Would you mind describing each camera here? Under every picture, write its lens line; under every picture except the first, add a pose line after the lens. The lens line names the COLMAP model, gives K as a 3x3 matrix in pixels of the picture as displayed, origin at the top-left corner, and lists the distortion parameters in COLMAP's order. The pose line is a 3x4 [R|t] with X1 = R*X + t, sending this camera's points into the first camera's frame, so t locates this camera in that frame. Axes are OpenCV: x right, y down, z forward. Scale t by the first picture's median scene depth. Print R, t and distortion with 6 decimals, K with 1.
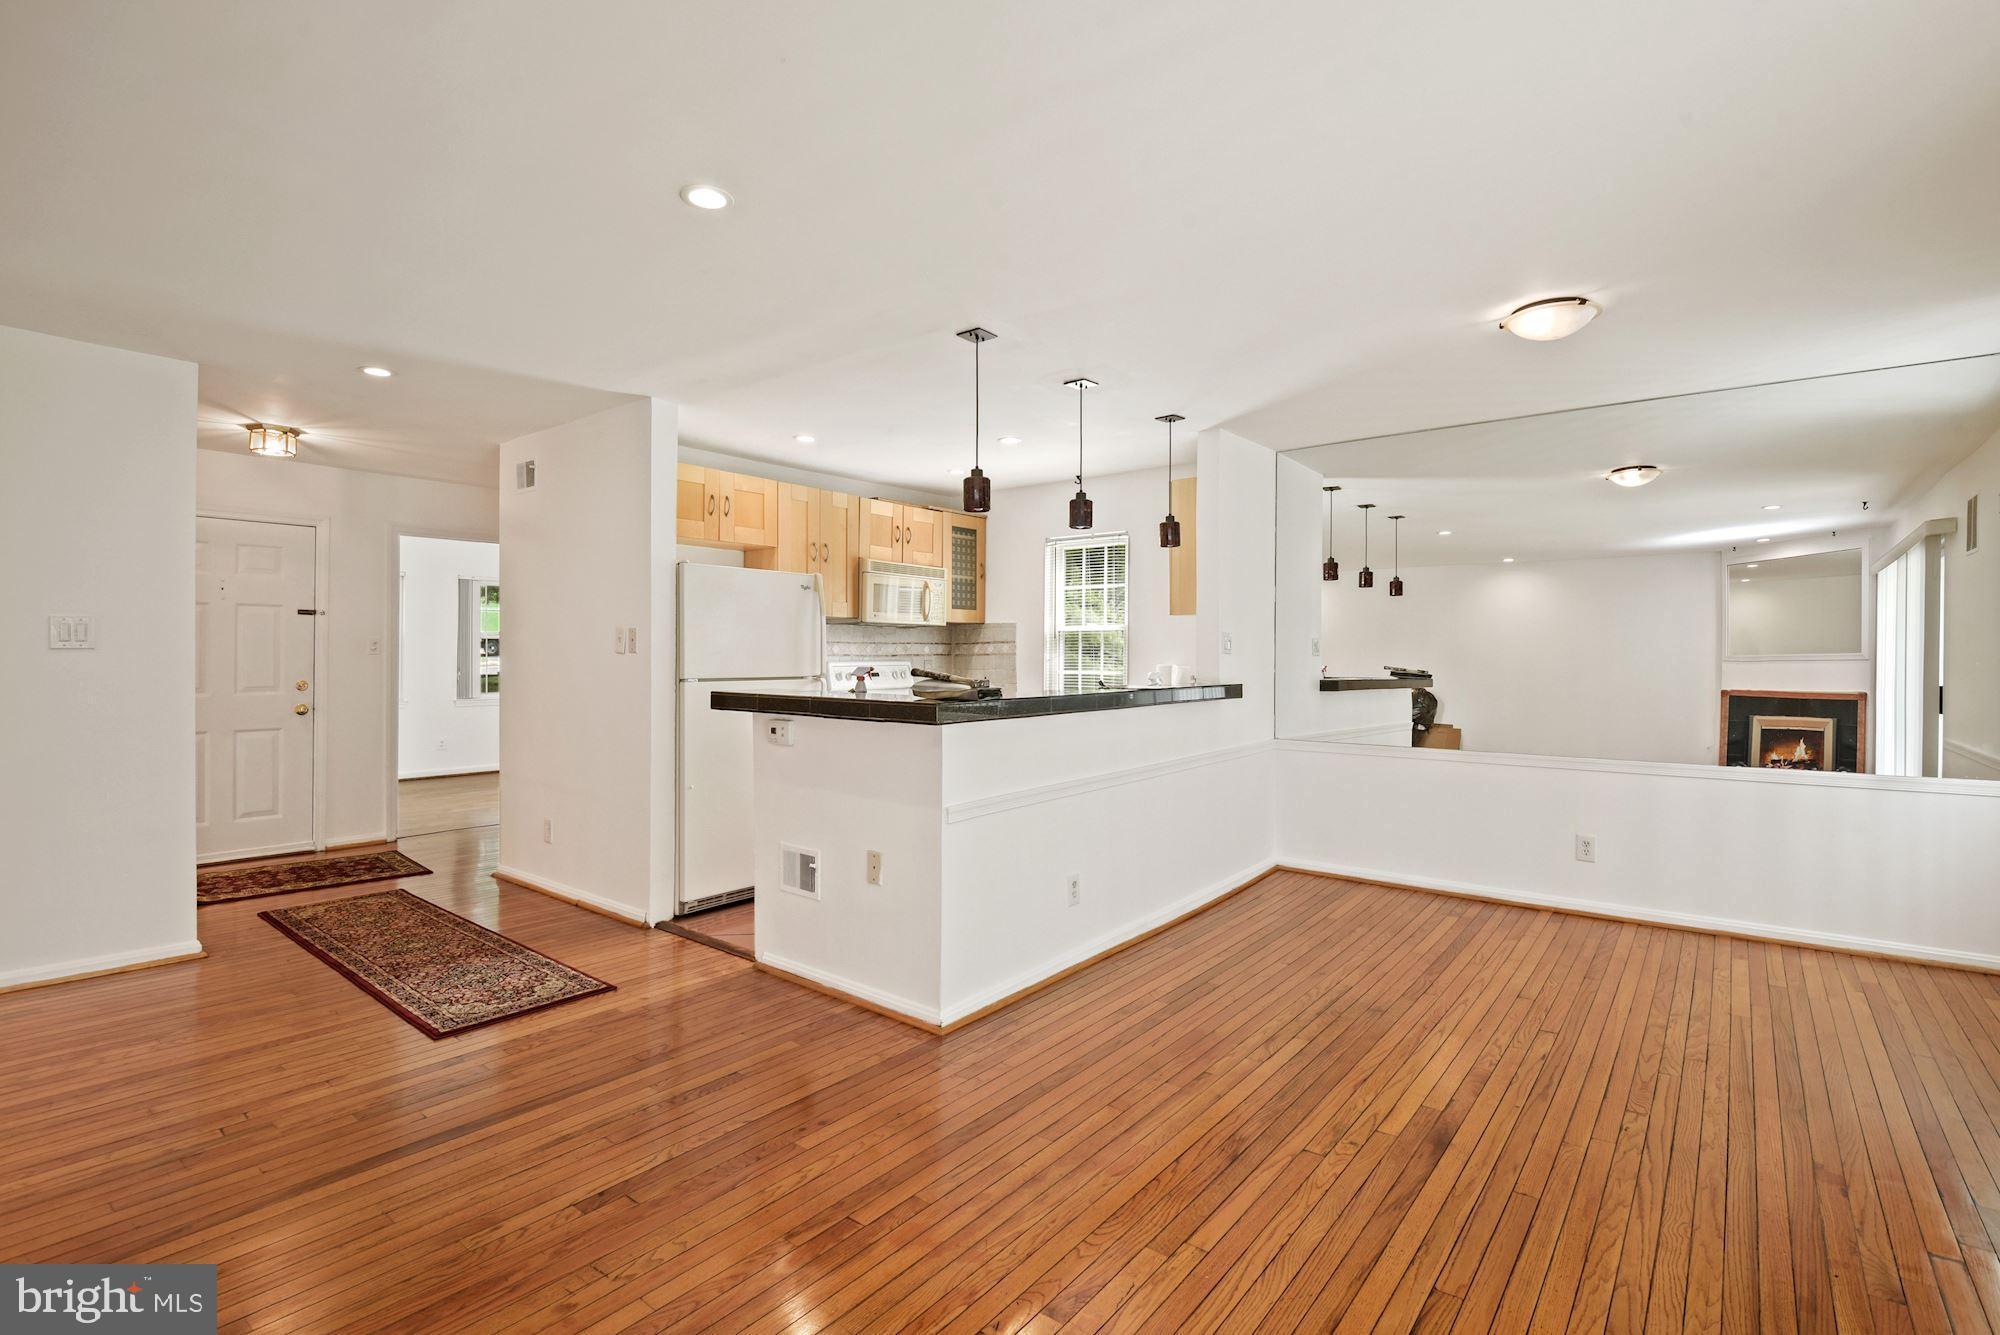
lens RADIAL K [[914.7, 0, 1009.9], [0, 914.7, 645.6], [0, 0, 1]] dist [0.000714, -0.005180]
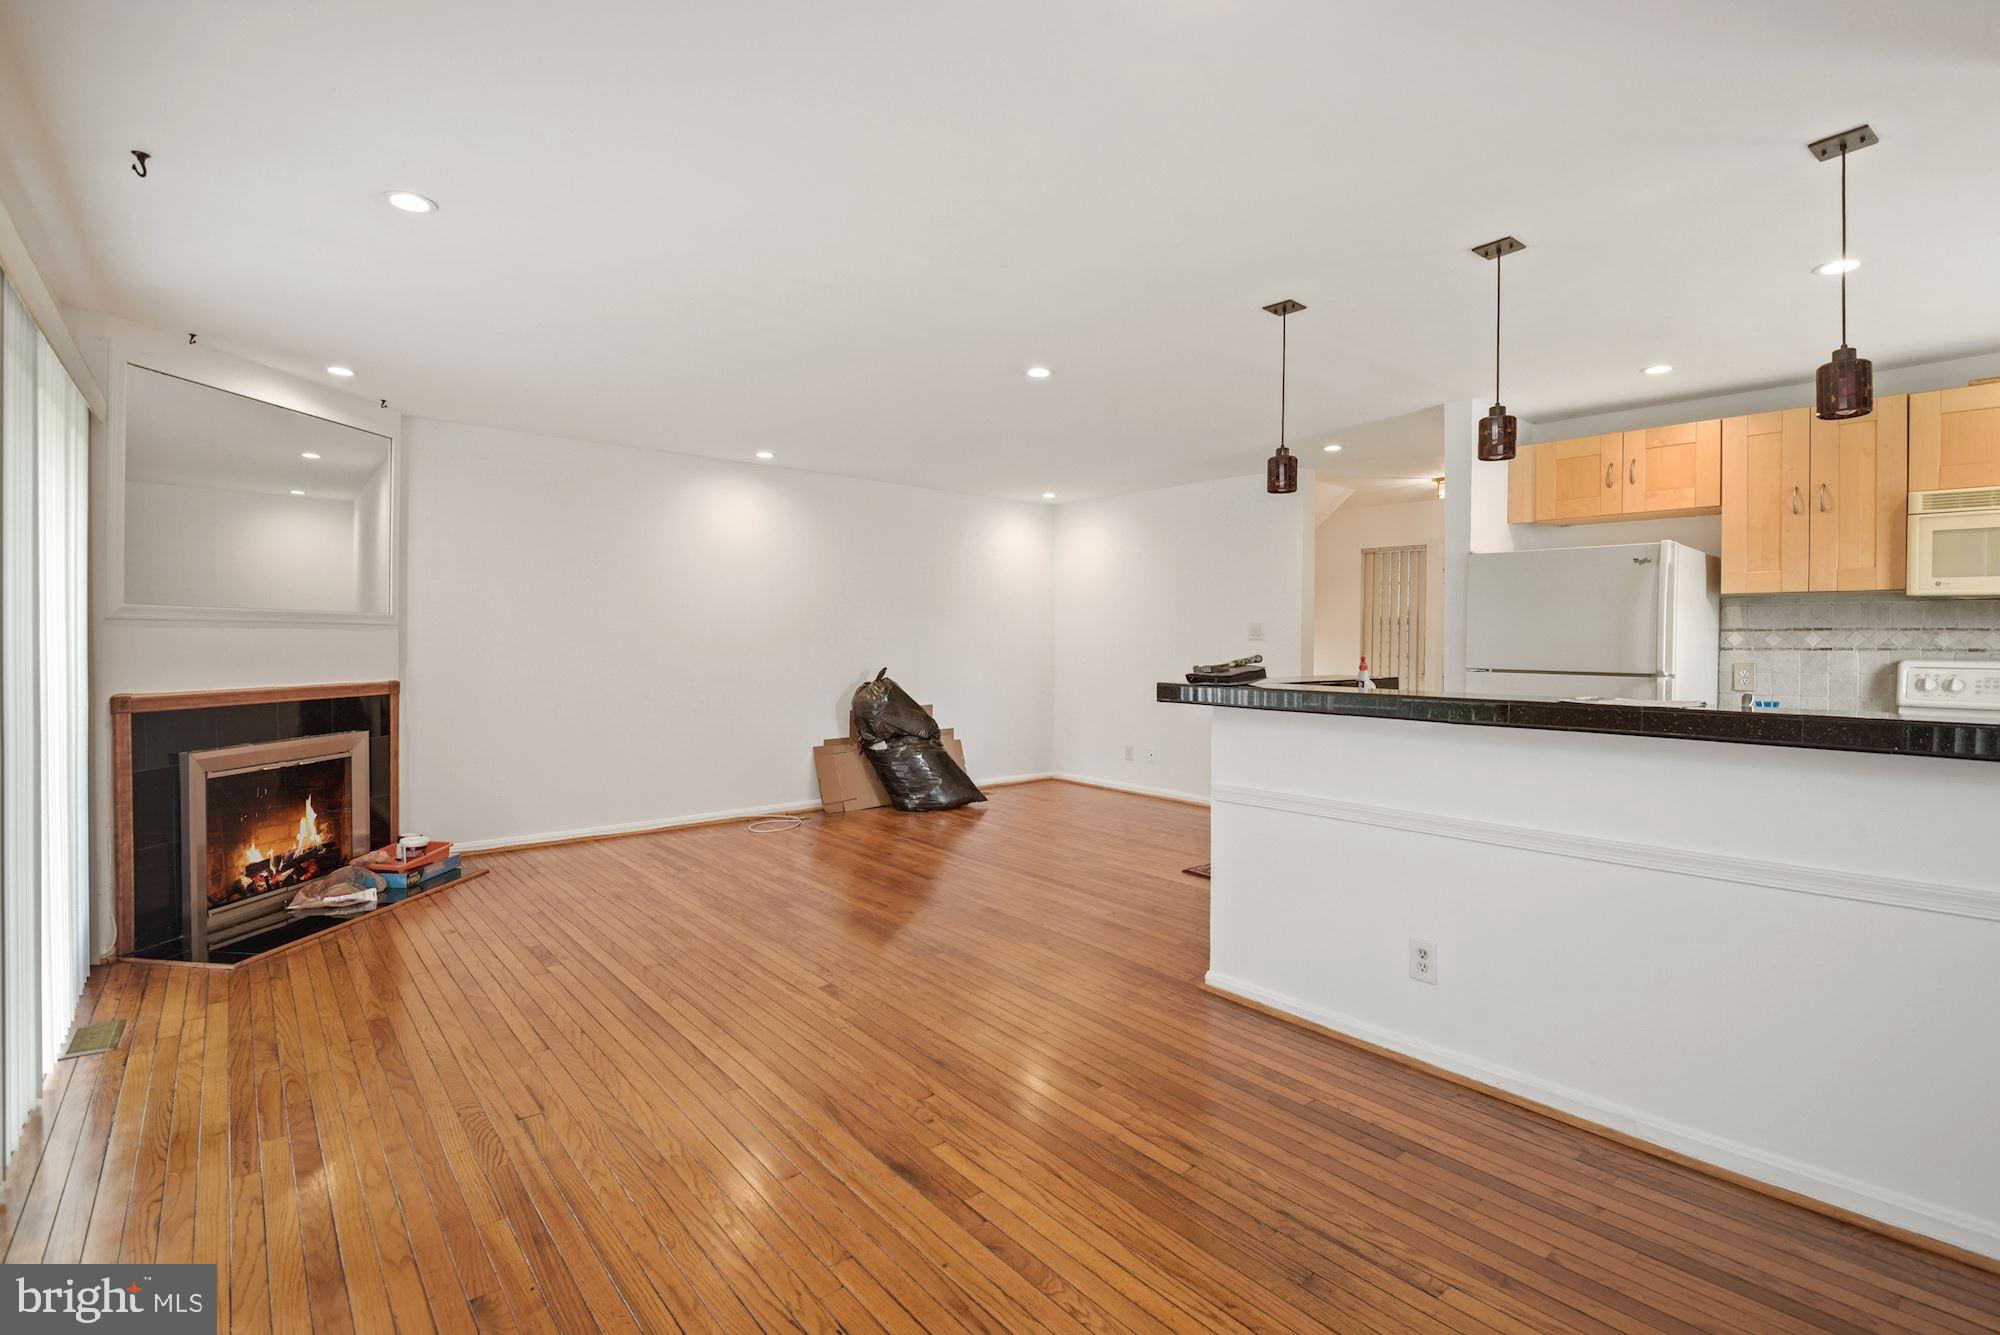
lens RADIAL K [[914.7, 0, 1032.2], [0, 914.7, 652.3], [0, 0, 1]] dist [0.000714, -0.005180]
pose [[-0.176236, 0.008713, -0.984309, 0.623091], [-0.002115, 0.999955, 0.009230, 0.008644], [0.984346, 0.003708, -0.176210, 0.597303]]
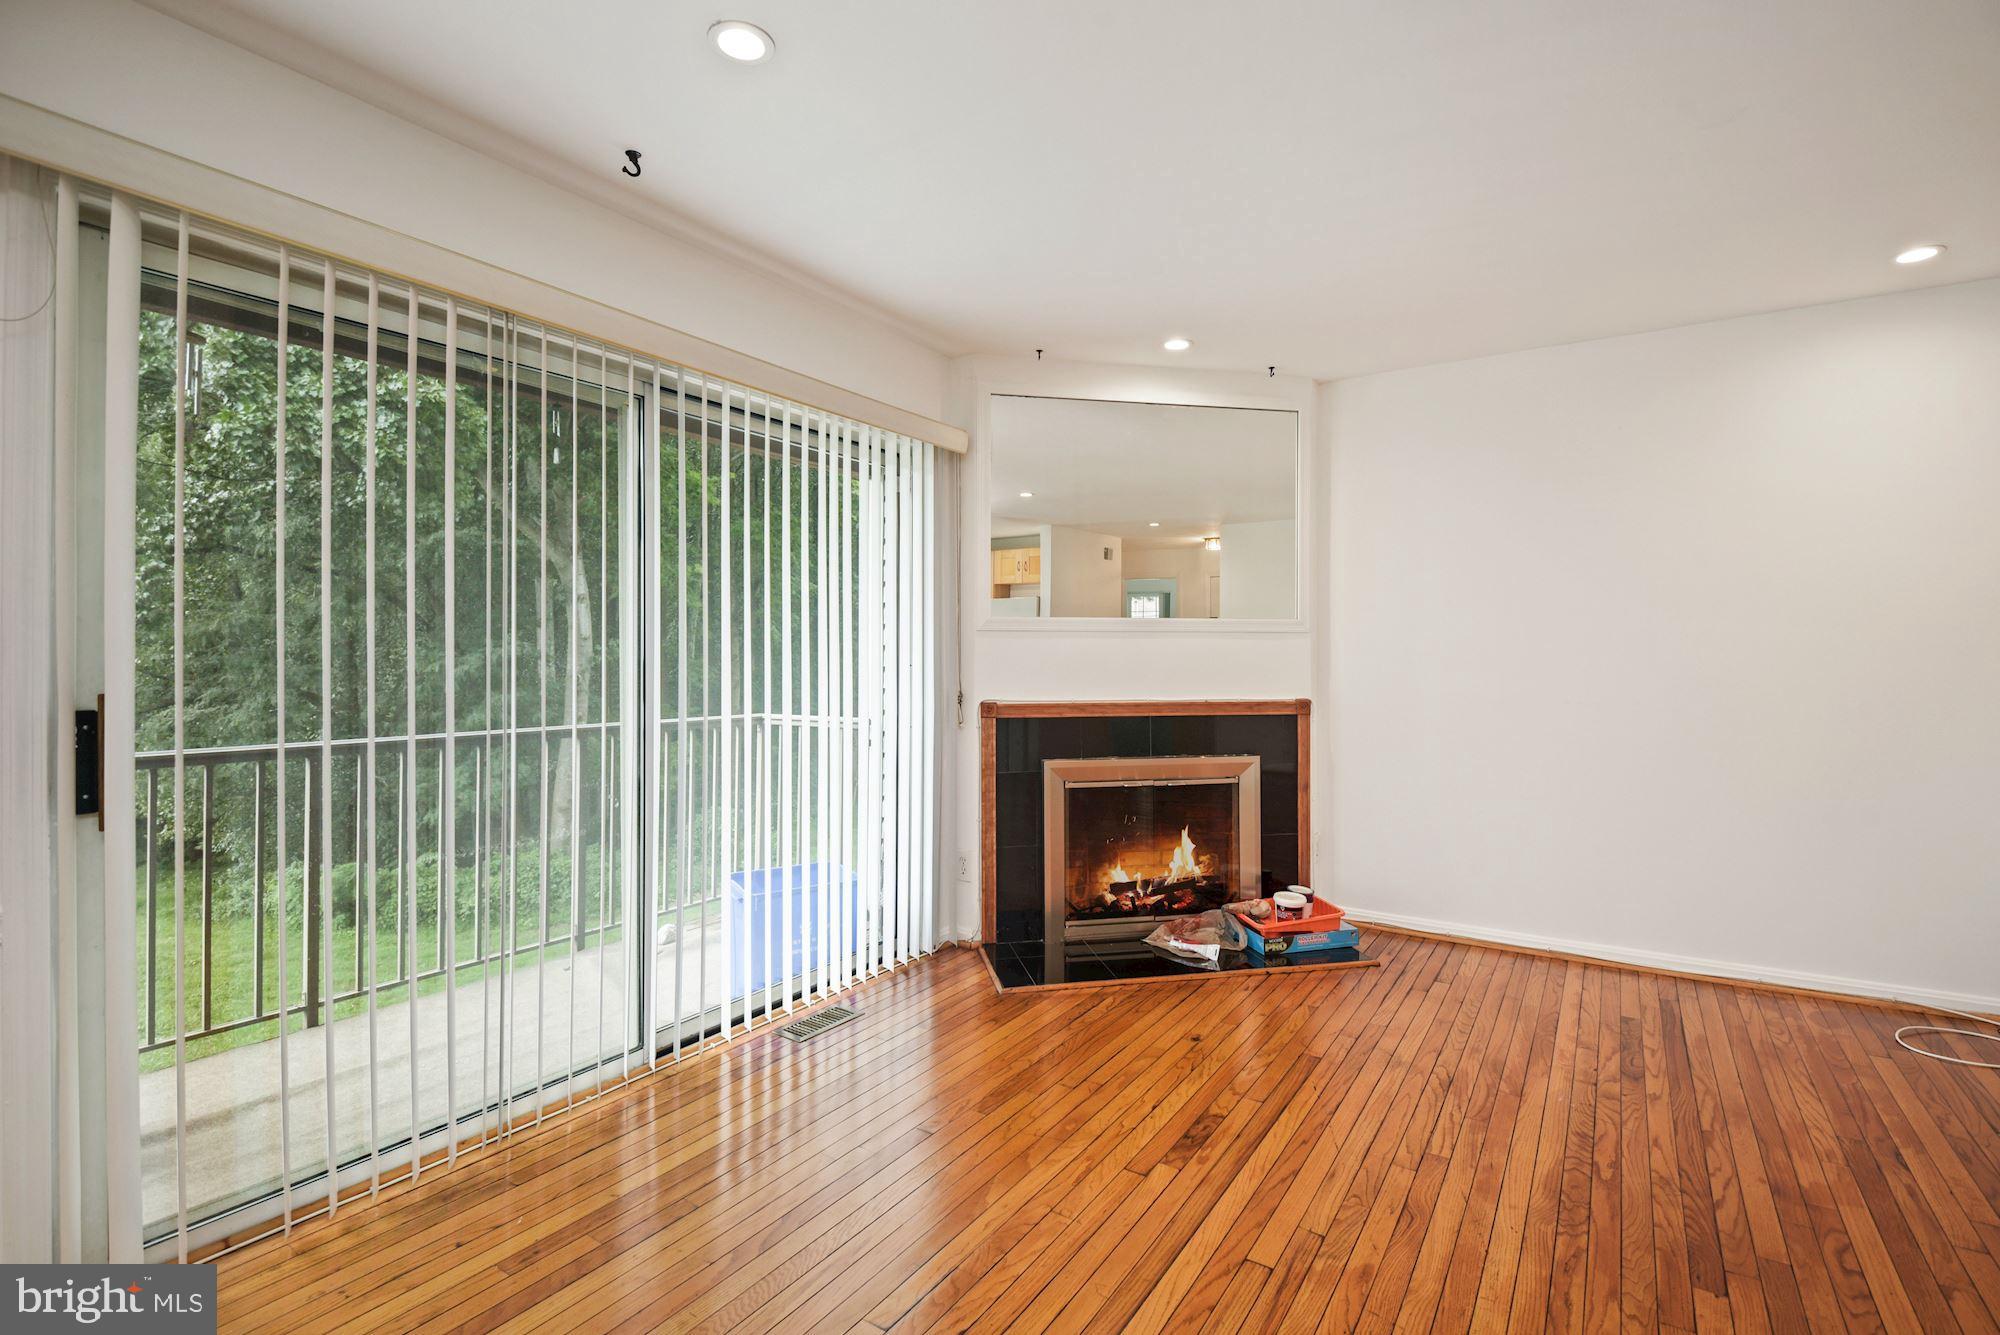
lens RADIAL K [[914.7, 0, 1021.1], [0, 914.7, 643.1], [0, 0, 1]] dist [0.000714, -0.005180]
pose [[-0.995207, -0.004416, -0.097695, 0.131289], [-0.002775, 0.999853, -0.016920, 0.014274], [0.097755, -0.016567, -0.995073, 0.546594]]
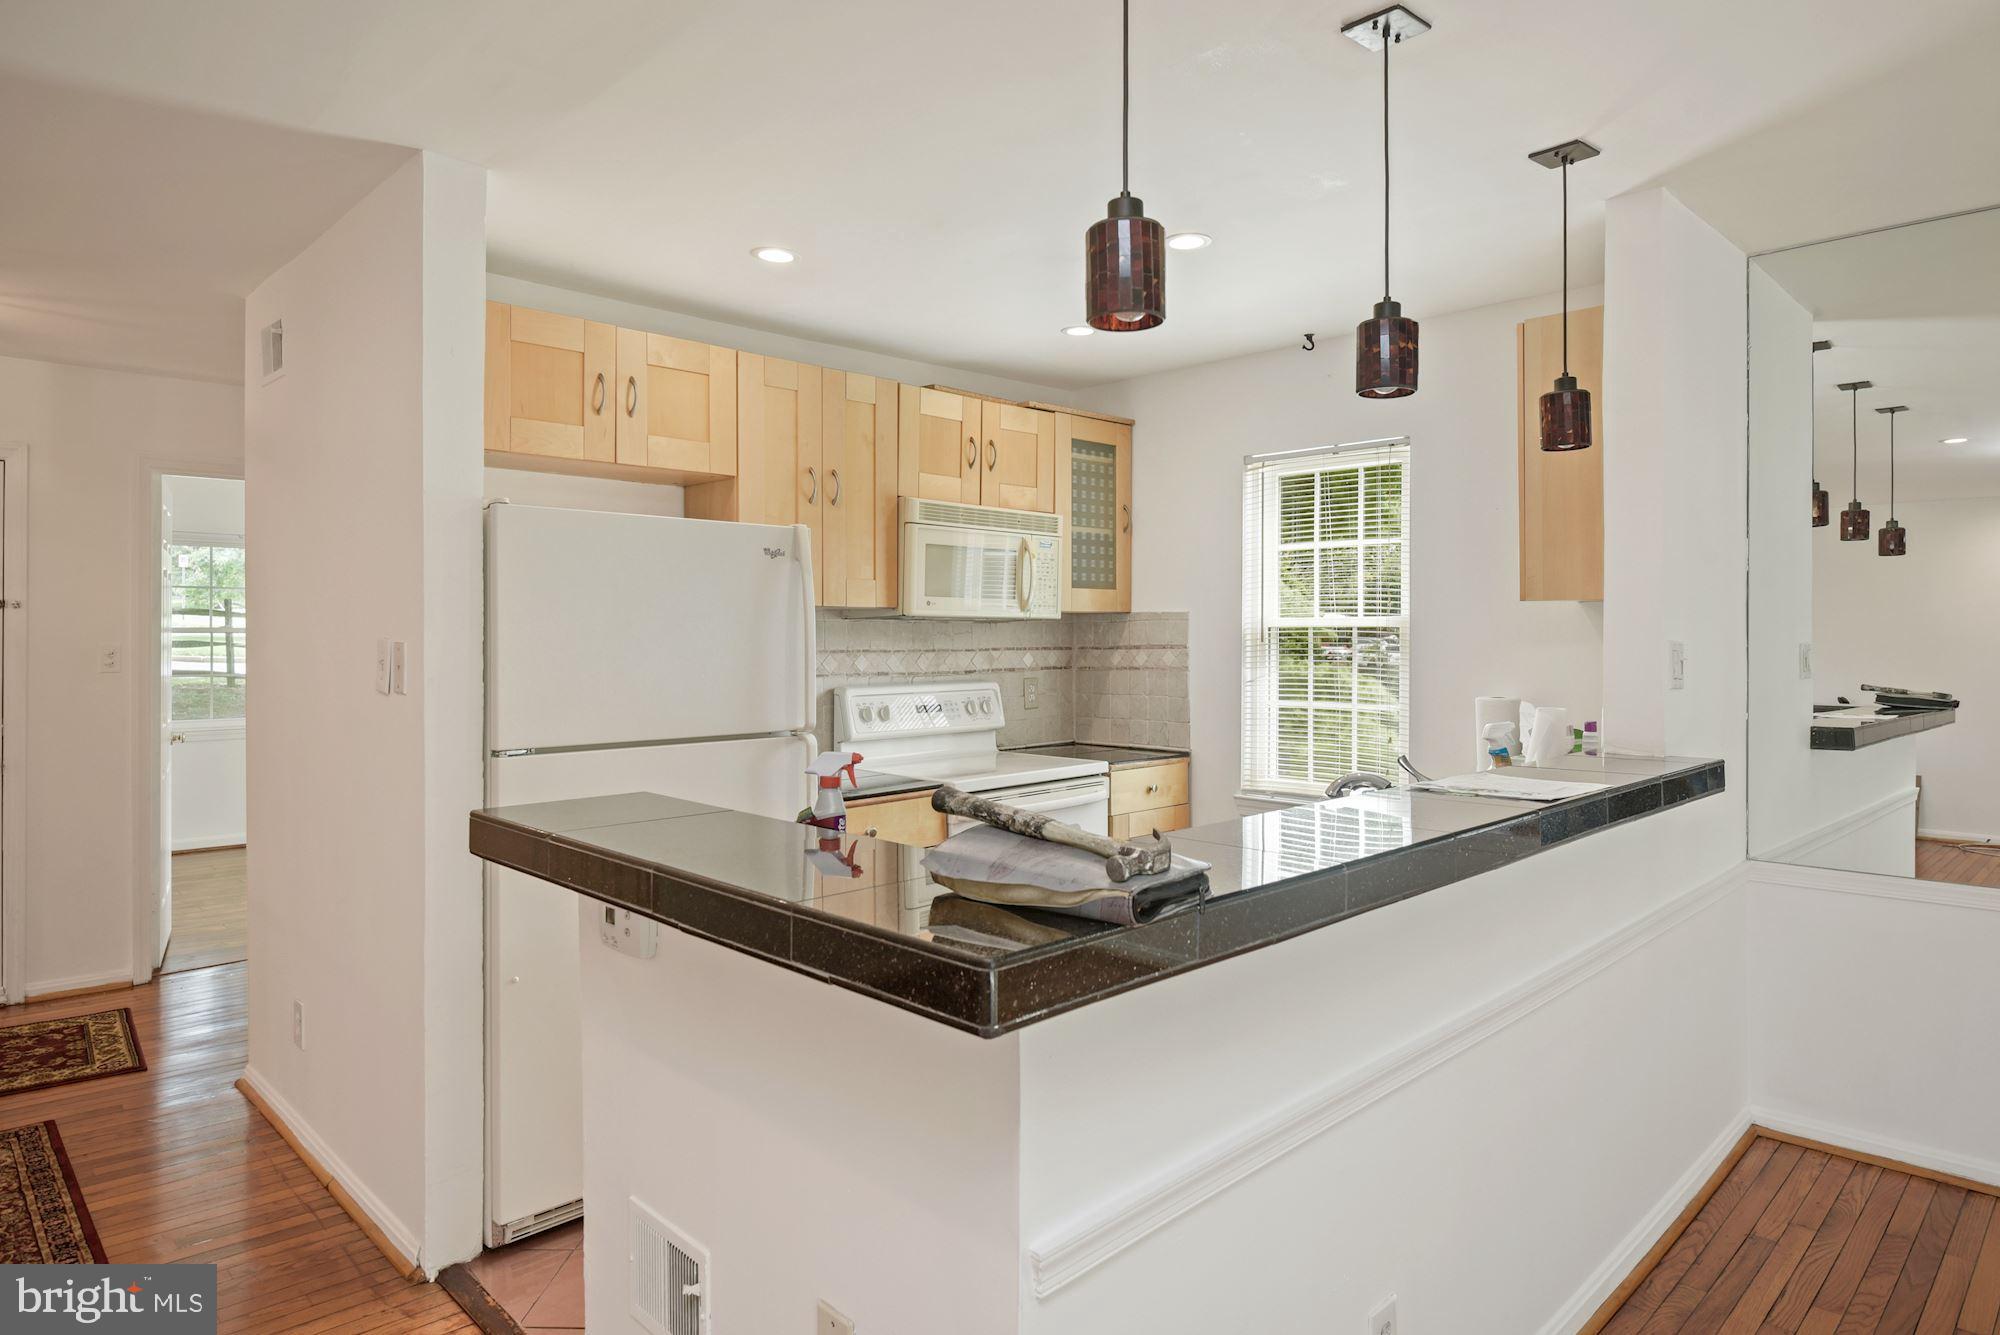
lens RADIAL K [[1175.8, 0, 1020.4], [0, 1175.8, 629.9], [0, 0, 1]] dist [-0.006662, -0.004709]
pose [[0.993401, -0.004000, -0.114619, -0.016512], [0.004588, 0.999978, 0.004865, -0.023256], [0.114597, -0.005359, 0.993398, 0.366340]]
